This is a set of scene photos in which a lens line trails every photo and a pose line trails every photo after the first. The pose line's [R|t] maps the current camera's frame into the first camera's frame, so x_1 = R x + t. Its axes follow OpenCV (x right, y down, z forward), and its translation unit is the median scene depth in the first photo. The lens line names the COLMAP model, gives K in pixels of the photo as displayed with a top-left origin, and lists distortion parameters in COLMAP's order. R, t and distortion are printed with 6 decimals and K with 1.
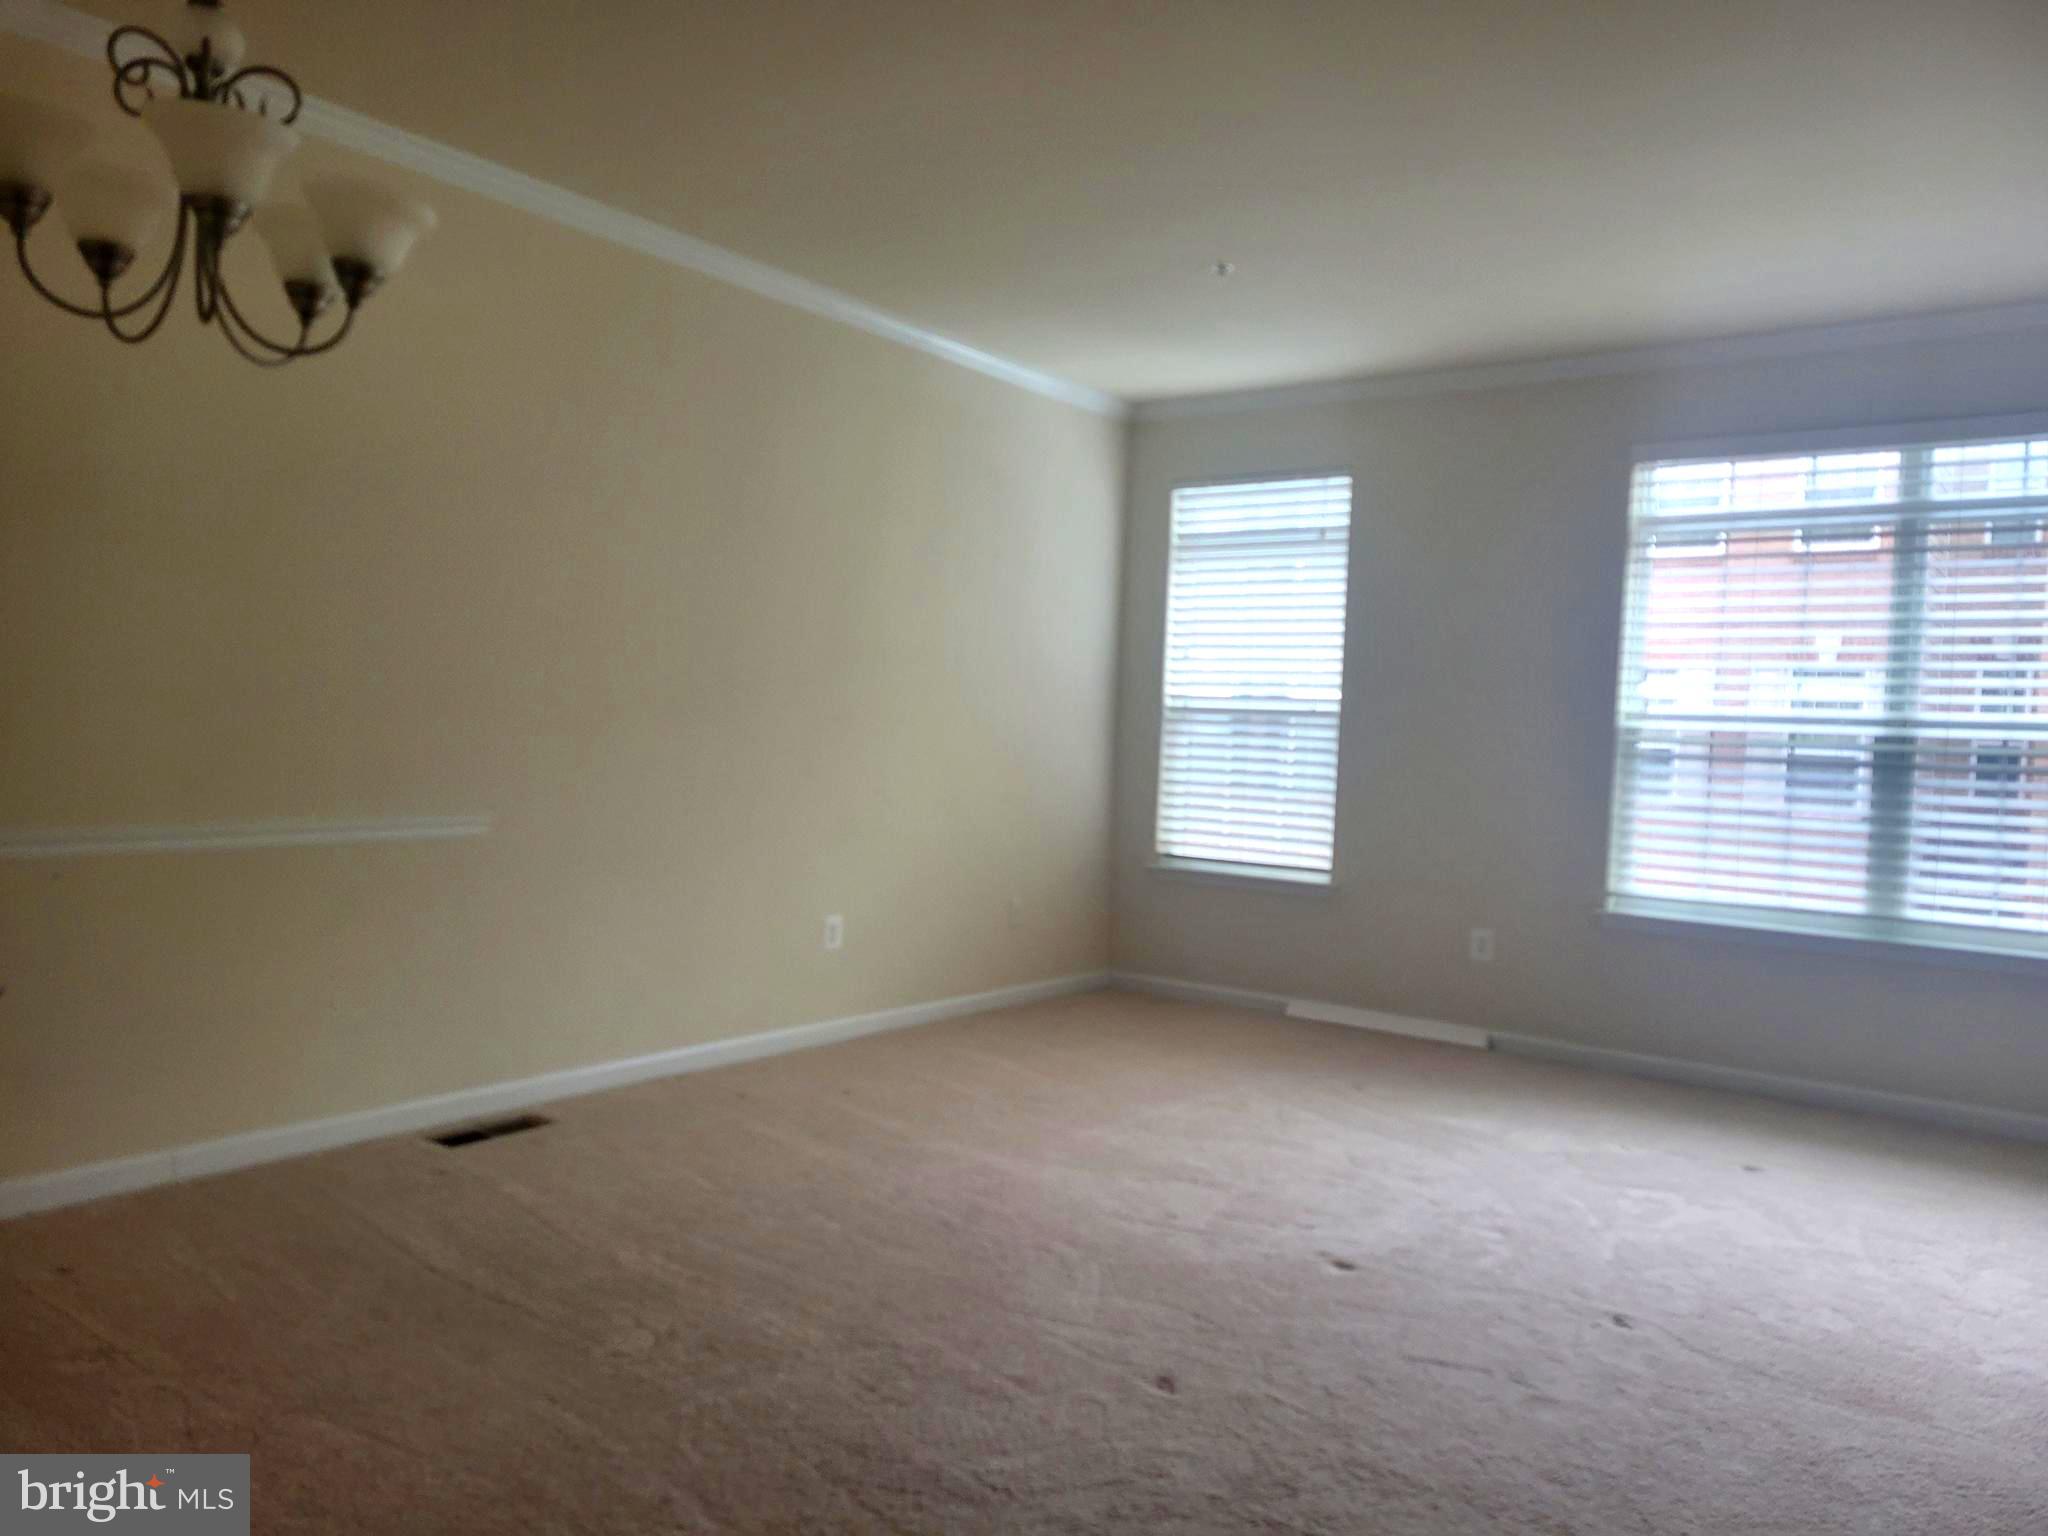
lens RADIAL K [[1507.8, 0, 1046.2], [0, 1507.8, 777.7], [0, 0, 1]] dist [0.090168, -0.063601]
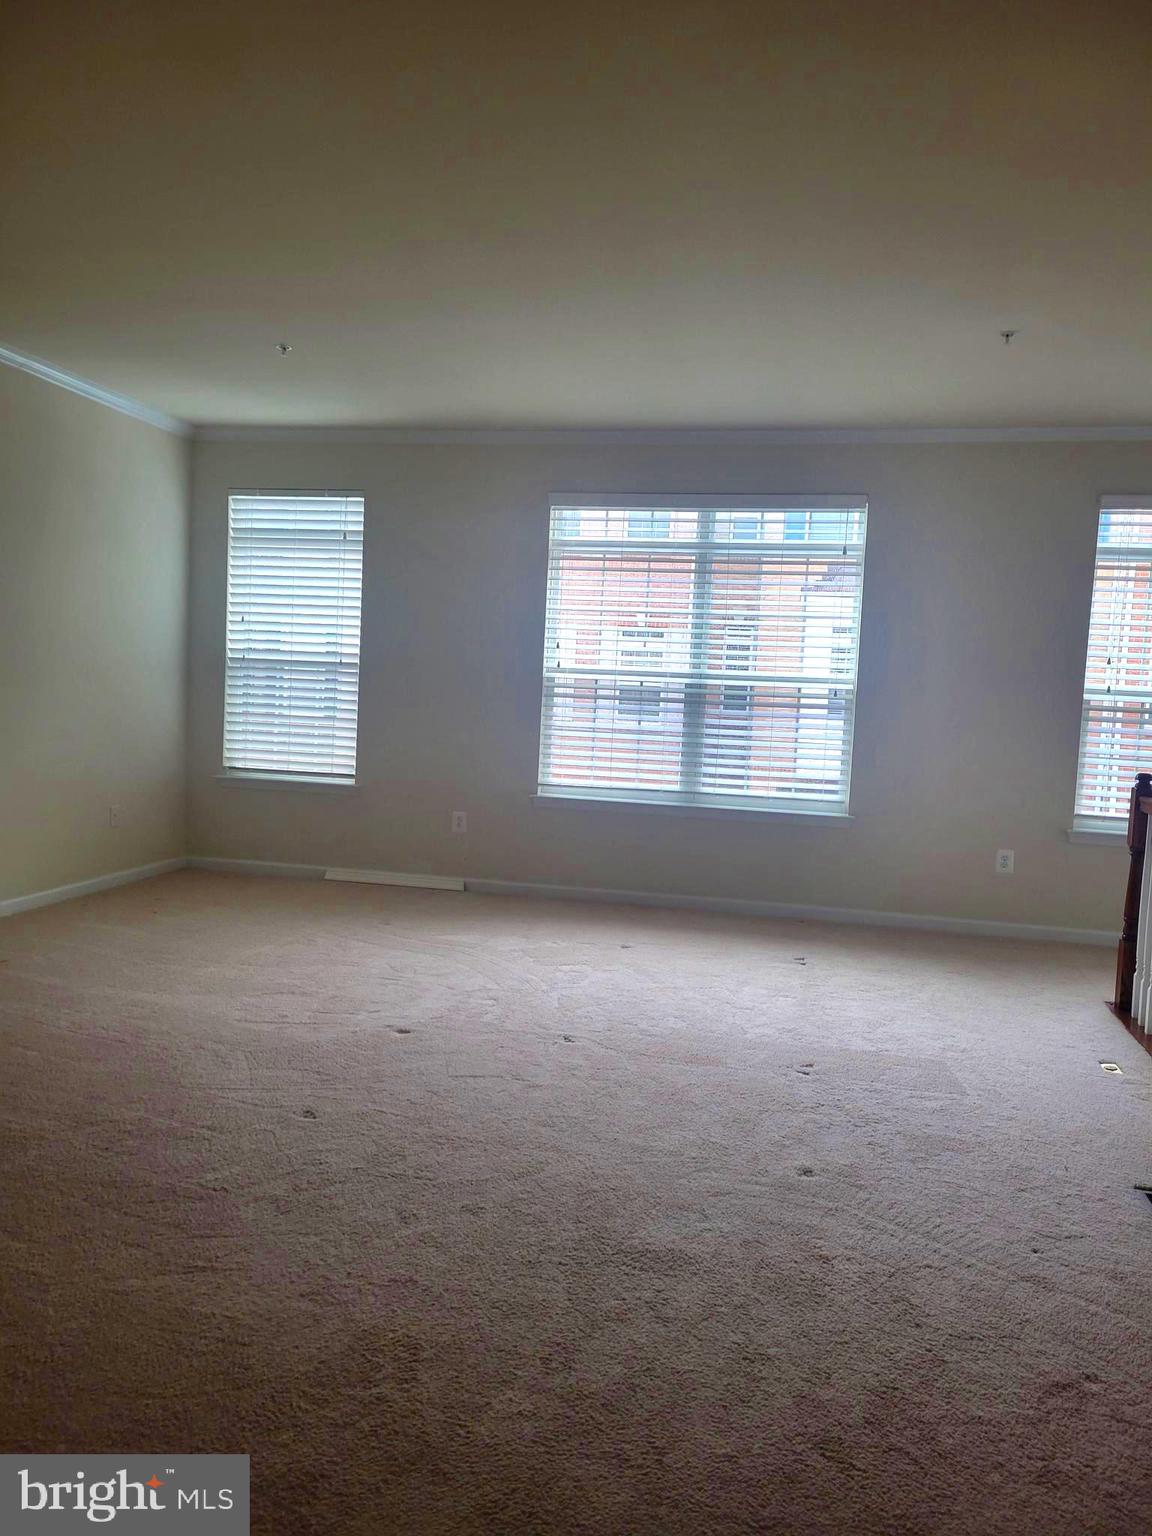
lens RADIAL K [[1130.9, 0, 576.0], [0, 1130.9, 768.0], [0, 0, 1]] dist [0.090168, -0.063601]
pose [[0.915787, -0.030852, 0.400478, -0.092193], [0.007319, 0.998162, 0.060162, -0.015898], [-0.401598, -0.052164, 0.914329, -0.110206]]
